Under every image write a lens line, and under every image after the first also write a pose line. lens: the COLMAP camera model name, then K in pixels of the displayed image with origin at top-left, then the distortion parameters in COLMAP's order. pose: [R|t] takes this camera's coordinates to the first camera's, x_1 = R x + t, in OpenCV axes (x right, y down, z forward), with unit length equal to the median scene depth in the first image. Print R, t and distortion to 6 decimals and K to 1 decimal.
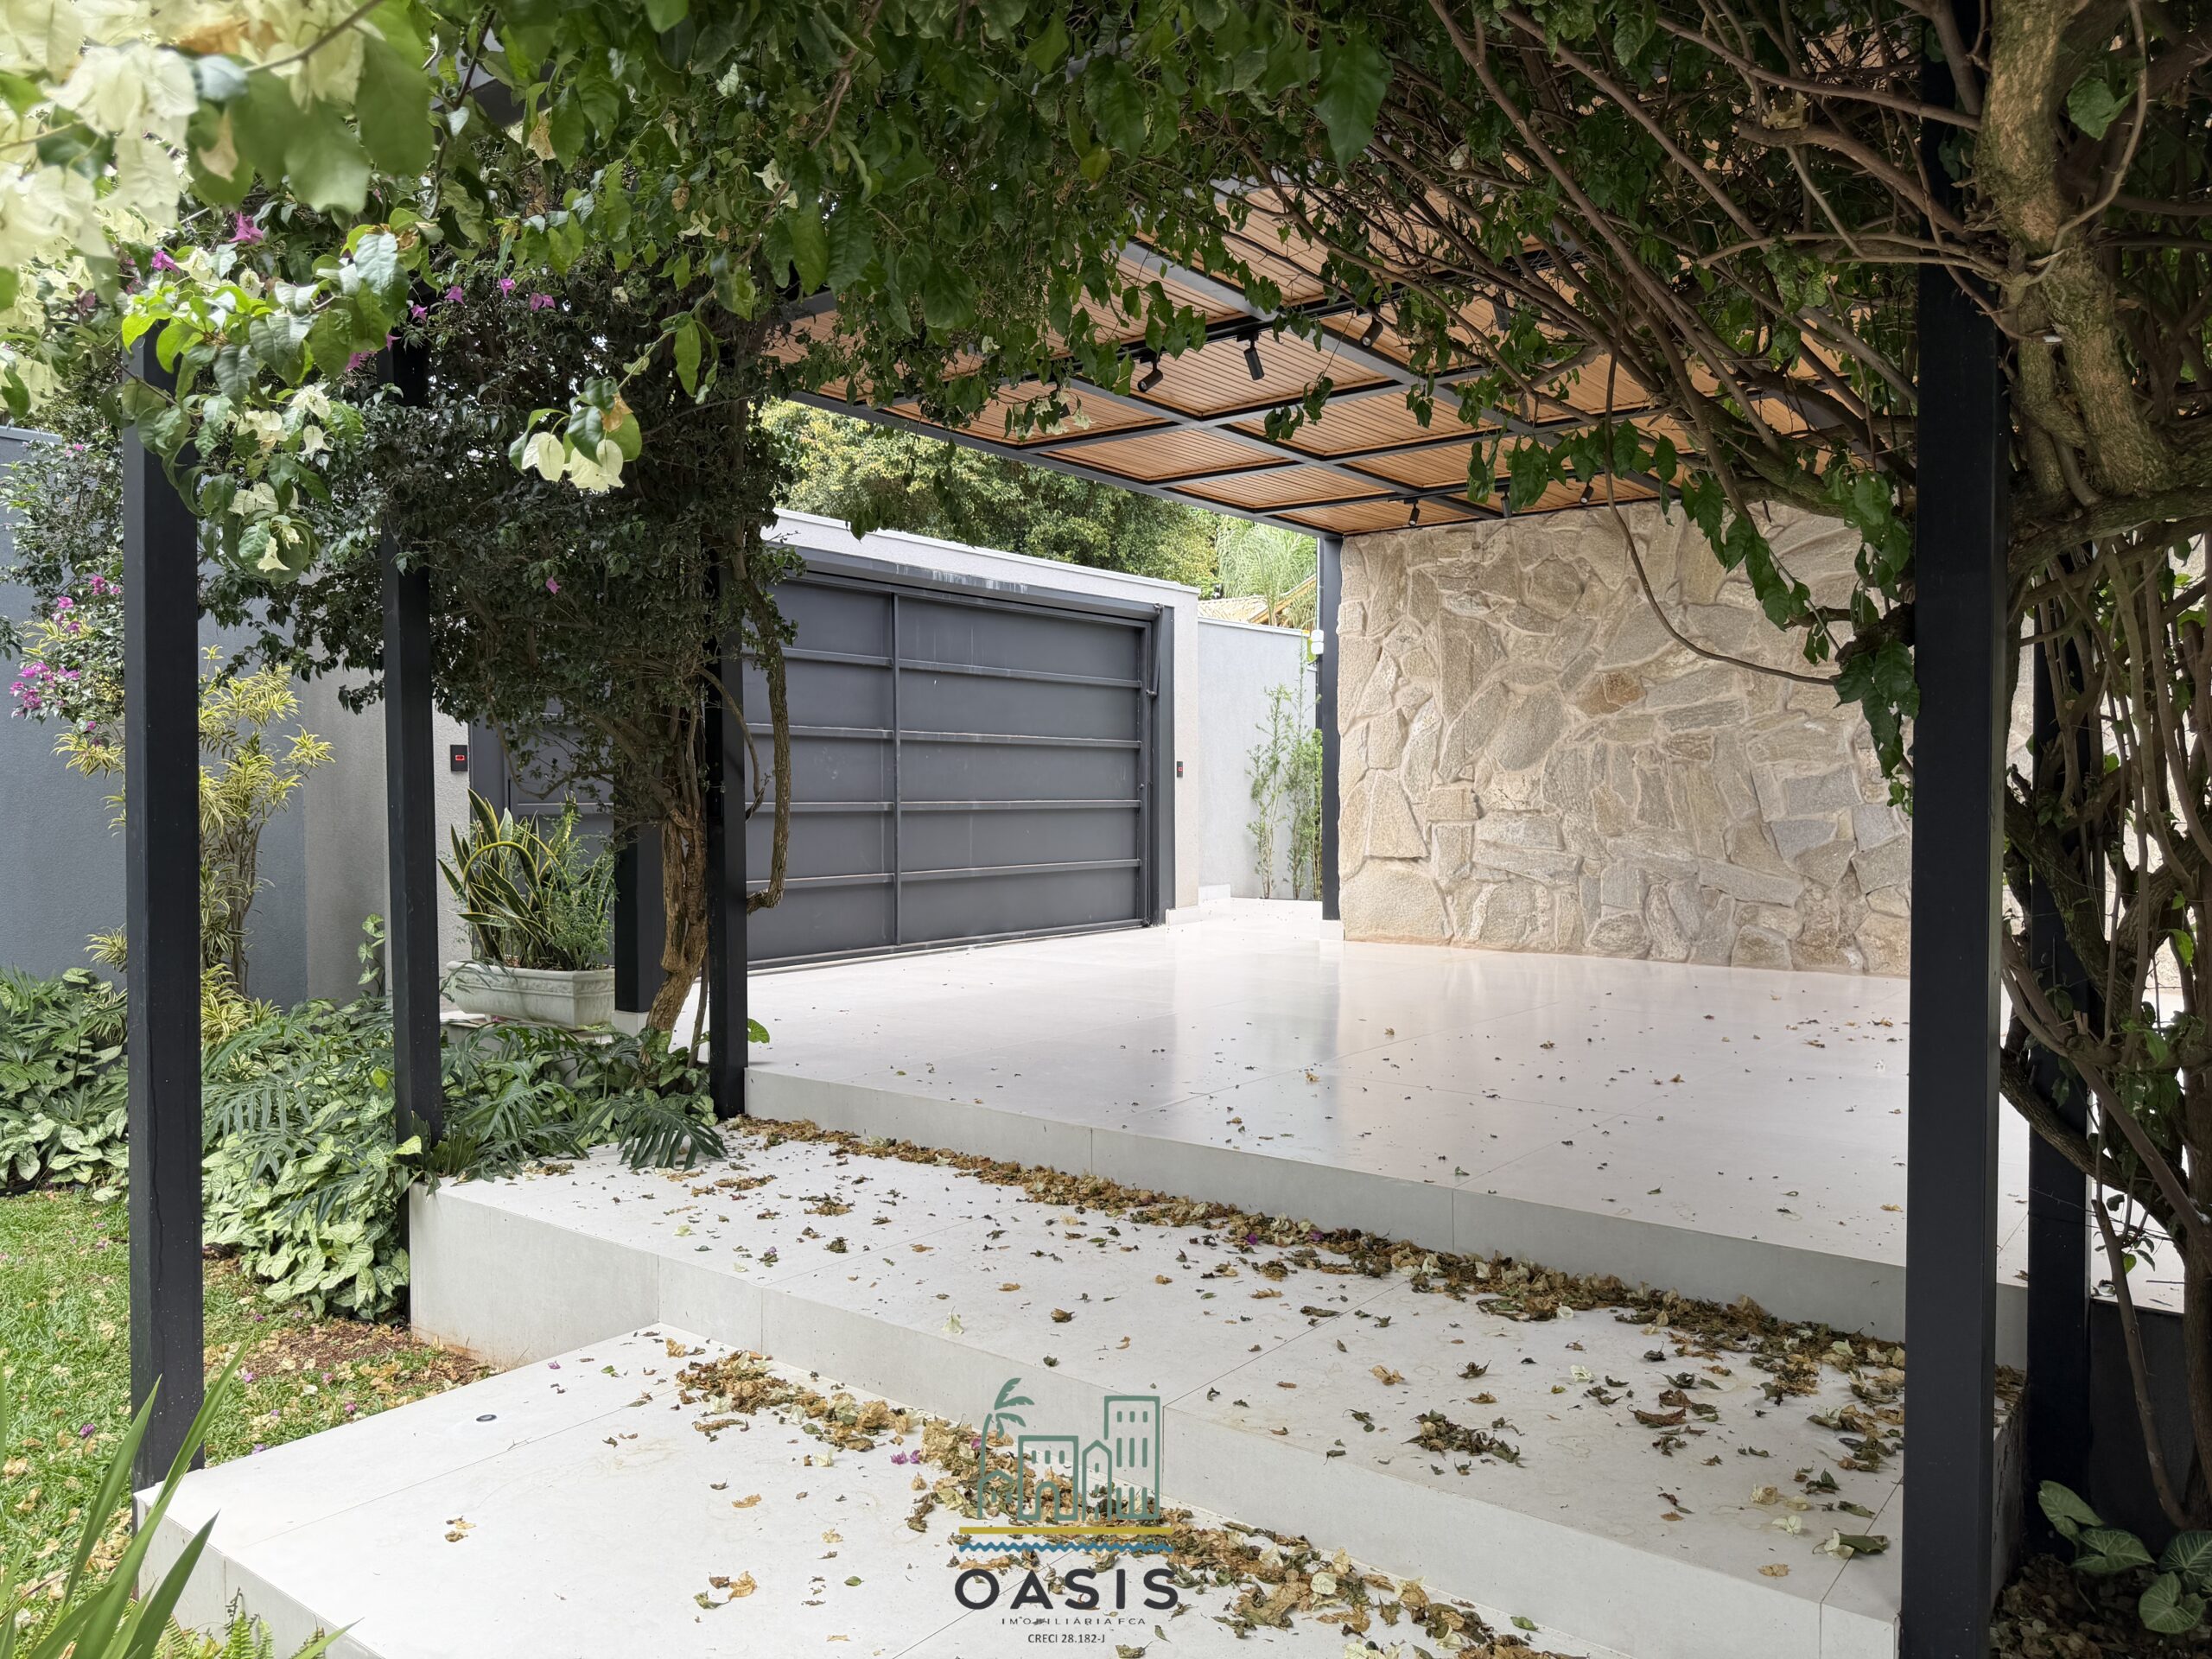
lens RADIAL K [[1568.1, 0, 1105.0], [0, 1568.1, 829.7], [0, 0, 1]] dist [0.027236, -0.024249]
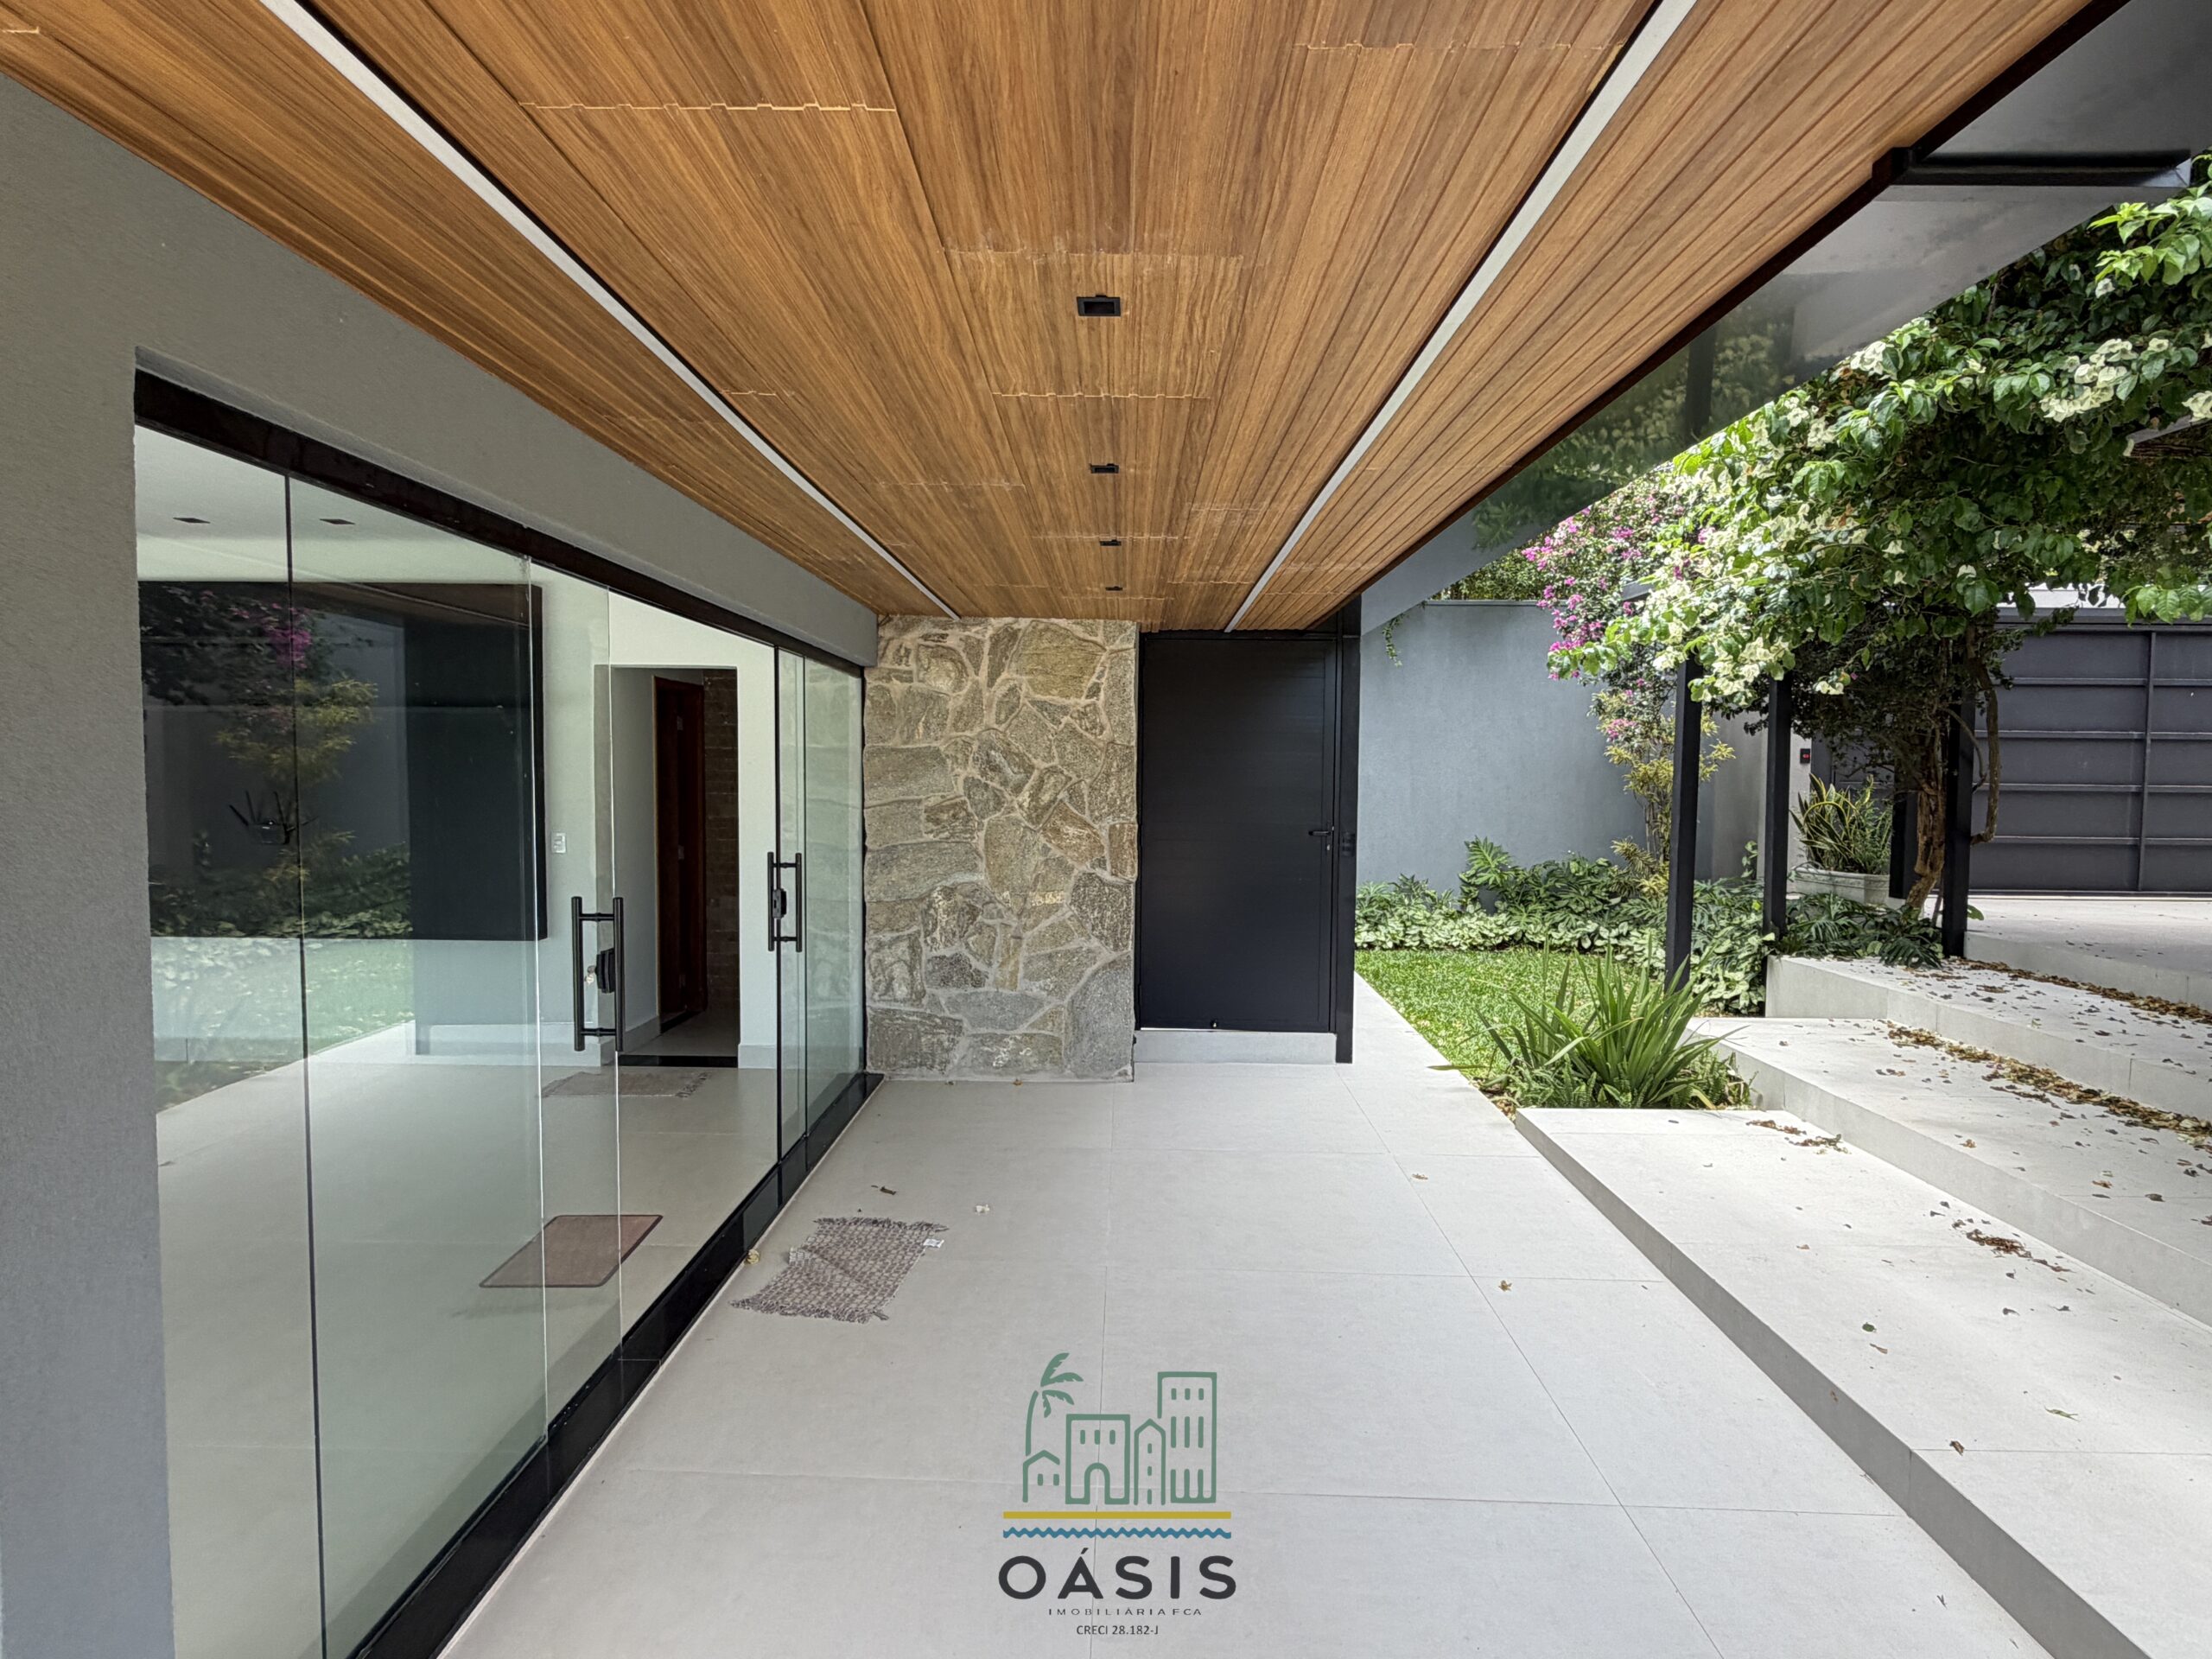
lens RADIAL K [[1179.9, 0, 1104.1], [0, 1179.9, 830.0], [0, 0, 1]] dist [-0.011592, 0.000626]
pose [[0.597336, 0.049589, -0.800456, 0.244084], [-0.032446, 0.998764, 0.037662, 0.018721], [0.801334, 0.003475, 0.598207, -0.571170]]
